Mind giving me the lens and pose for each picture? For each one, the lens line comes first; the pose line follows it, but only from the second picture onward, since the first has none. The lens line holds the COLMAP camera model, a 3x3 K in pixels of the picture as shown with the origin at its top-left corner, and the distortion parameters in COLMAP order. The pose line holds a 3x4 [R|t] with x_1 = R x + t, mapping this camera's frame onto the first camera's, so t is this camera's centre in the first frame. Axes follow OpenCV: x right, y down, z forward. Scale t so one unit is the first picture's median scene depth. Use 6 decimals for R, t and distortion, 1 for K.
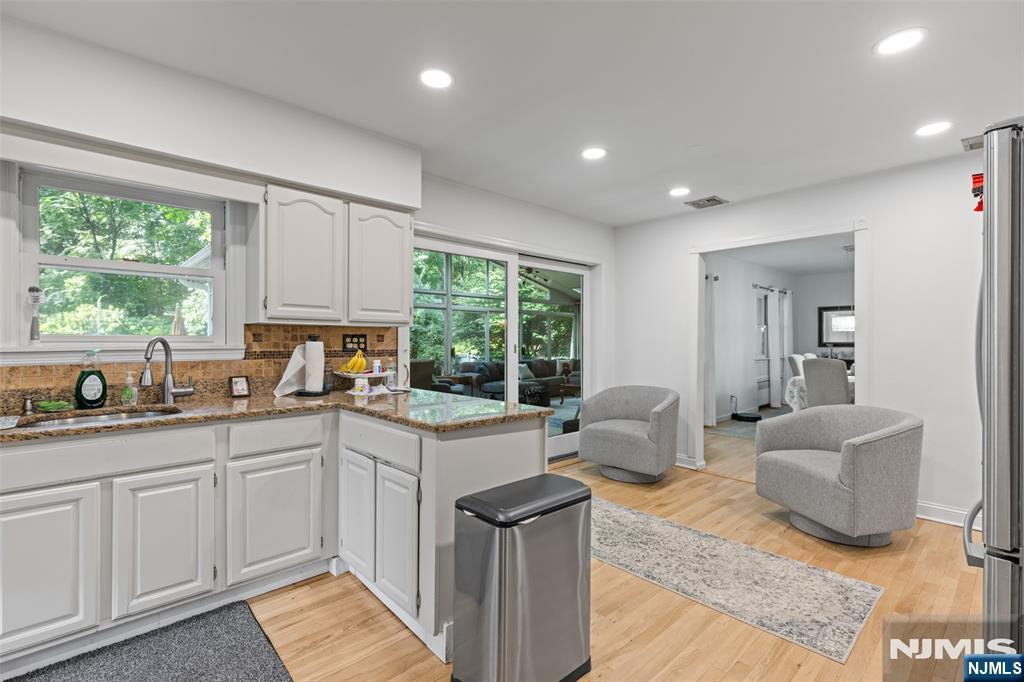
lens RADIAL K [[460.1, 0, 517.8], [0, 460.1, 338.5], [0, 0, 1]] dist [-0.003981, -0.000409]
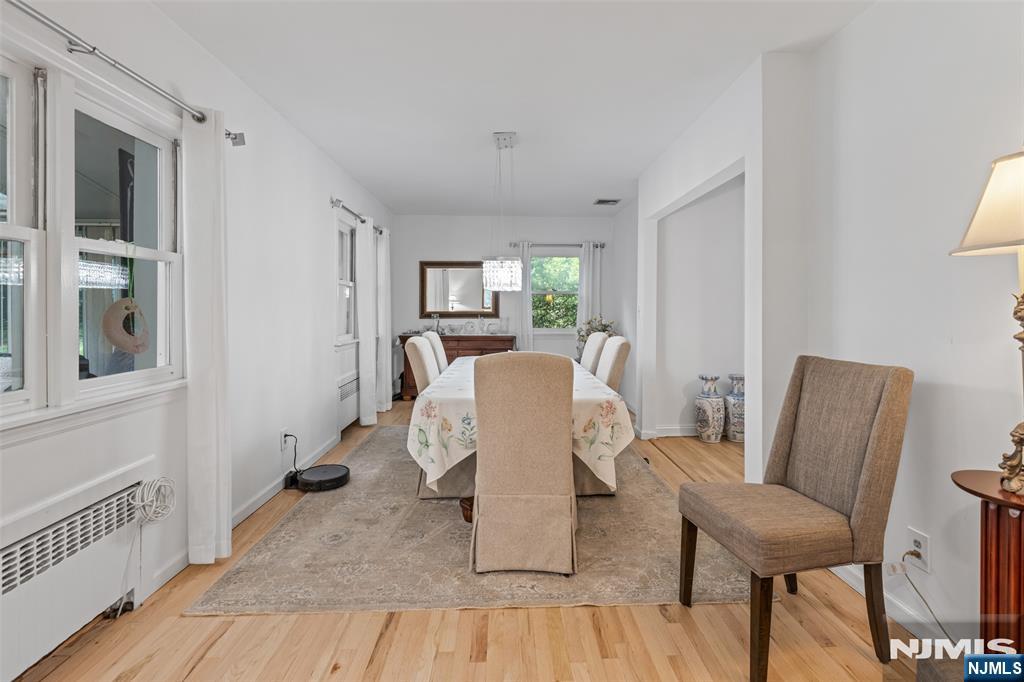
lens RADIAL K [[460.1, 0, 519.3], [0, 460.1, 310.6], [0, 0, 1]] dist [-0.003981, -0.000409]
pose [[0.647798, -0.001174, 0.761811, 0.241822], [-0.002988, 0.999987, 0.004082, 0.003656], [-0.761806, -0.004921, 0.647786, 0.478137]]
